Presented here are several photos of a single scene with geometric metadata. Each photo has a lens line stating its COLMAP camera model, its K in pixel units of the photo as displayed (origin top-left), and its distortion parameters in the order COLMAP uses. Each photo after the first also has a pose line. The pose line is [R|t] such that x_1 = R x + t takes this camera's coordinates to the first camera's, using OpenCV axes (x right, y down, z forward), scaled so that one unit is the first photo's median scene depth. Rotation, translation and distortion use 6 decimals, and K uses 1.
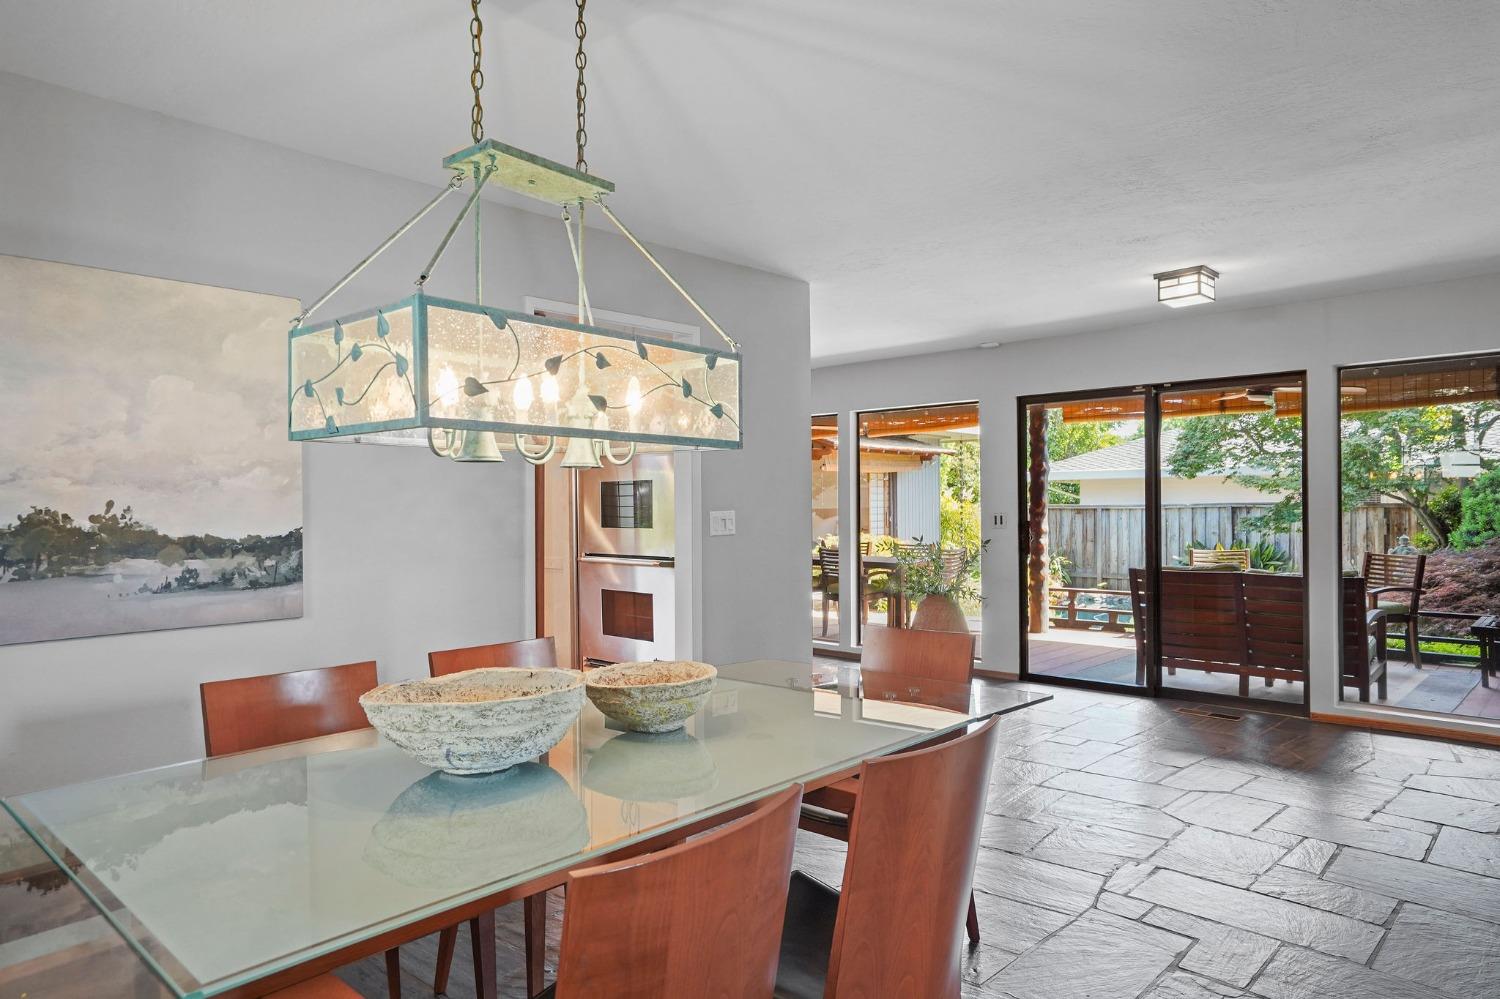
lens RADIAL K [[922.2, 0, 750.0], [0, 922.2, 499.5], [0, 0, 1]] dist [0.002120, 0.002504]
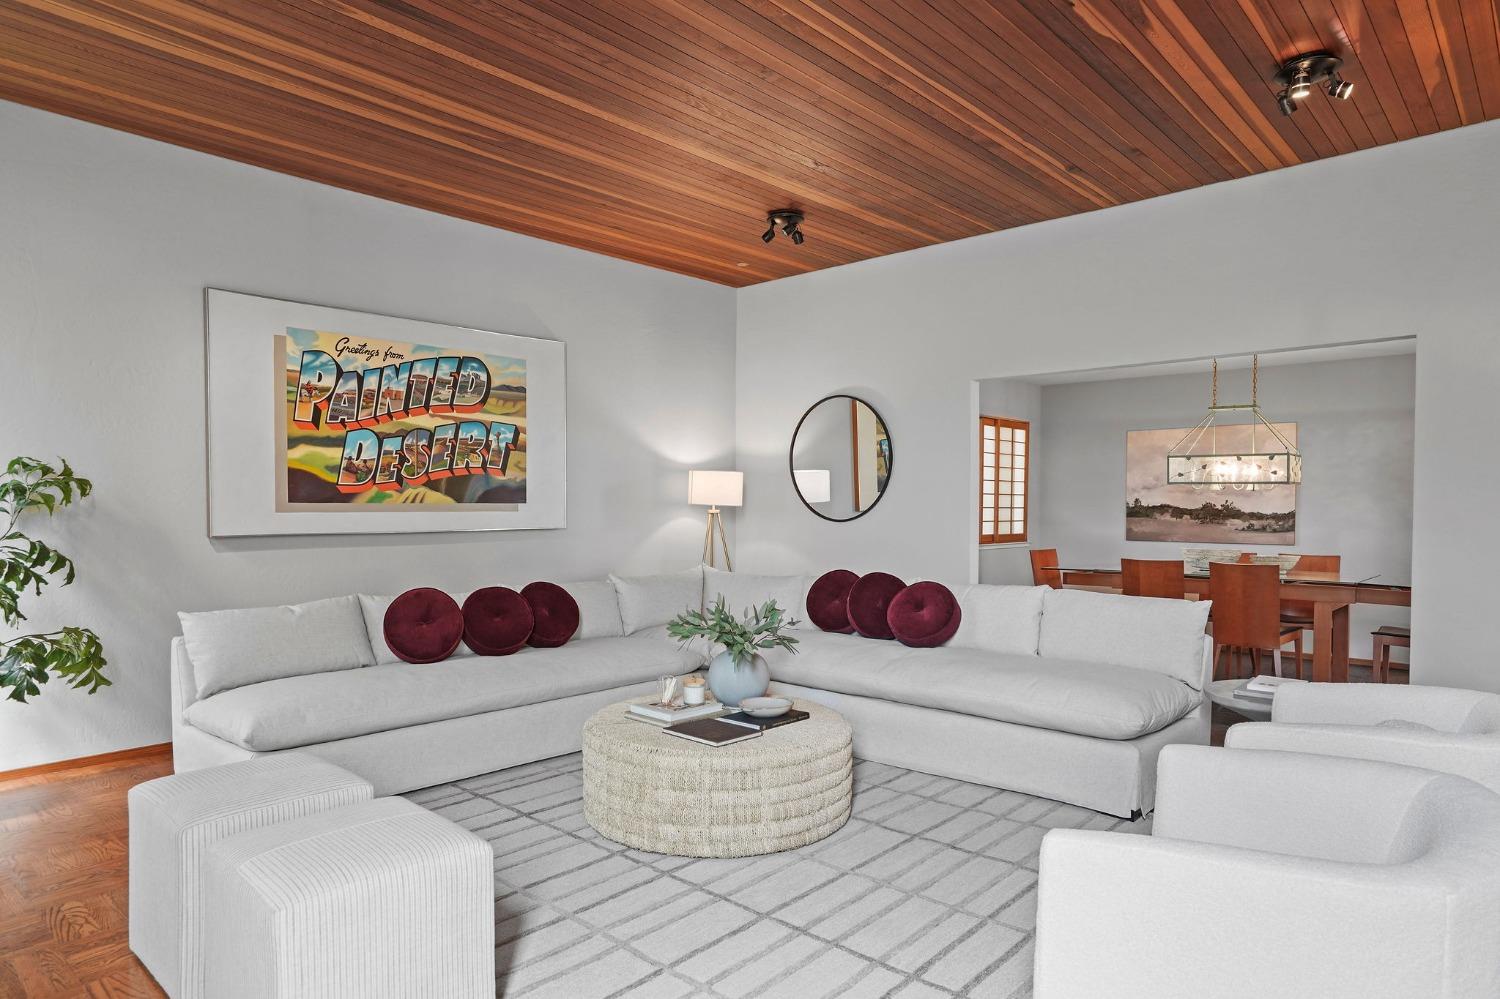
lens RADIAL K [[887.7, 0, 750.0], [0, 887.7, 499.5], [0, 0, 1]] dist [-0.002139, -0.000534]
pose [[-0.002158, 0.002904, -0.999993, 2.155810], [0.003248, 0.999991, 0.002897, -0.013364], [0.999992, -0.003242, -0.002167, -0.560622]]
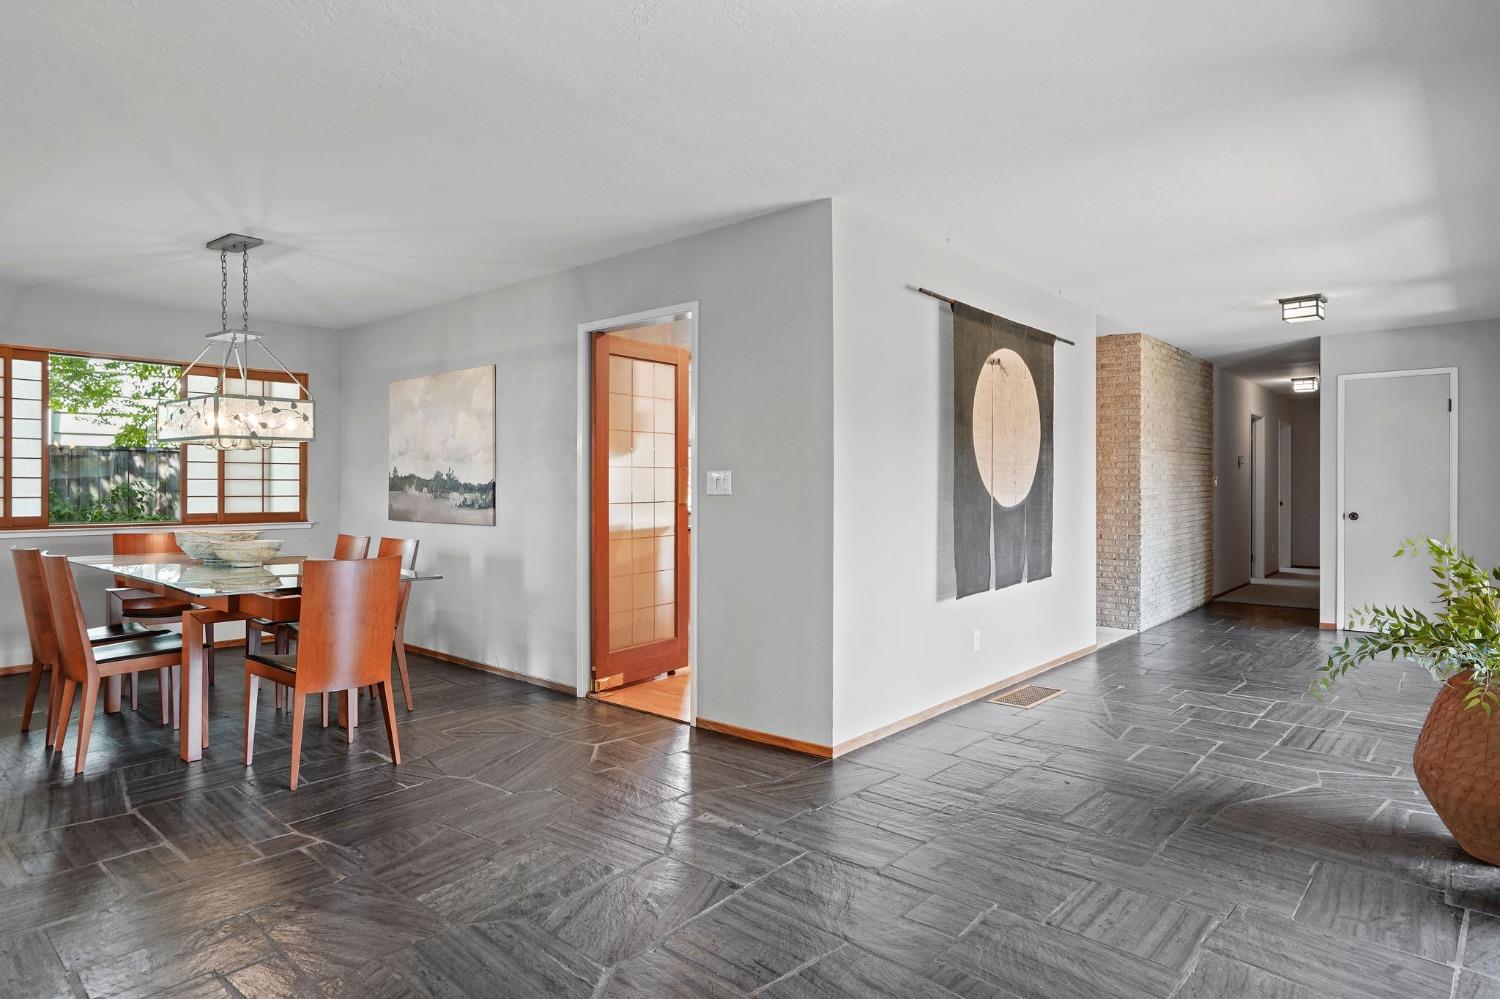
lens RADIAL K [[887.7, 0, 750.0], [0, 887.7, 499.5], [0, 0, 1]] dist [-0.002139, -0.000534]
pose [[0.045076, 0.021201, -0.998759, 1.544040], [0.004160, 0.999762, 0.021410, 0.036111], [0.998975, -0.005120, 0.044977, 1.572563]]
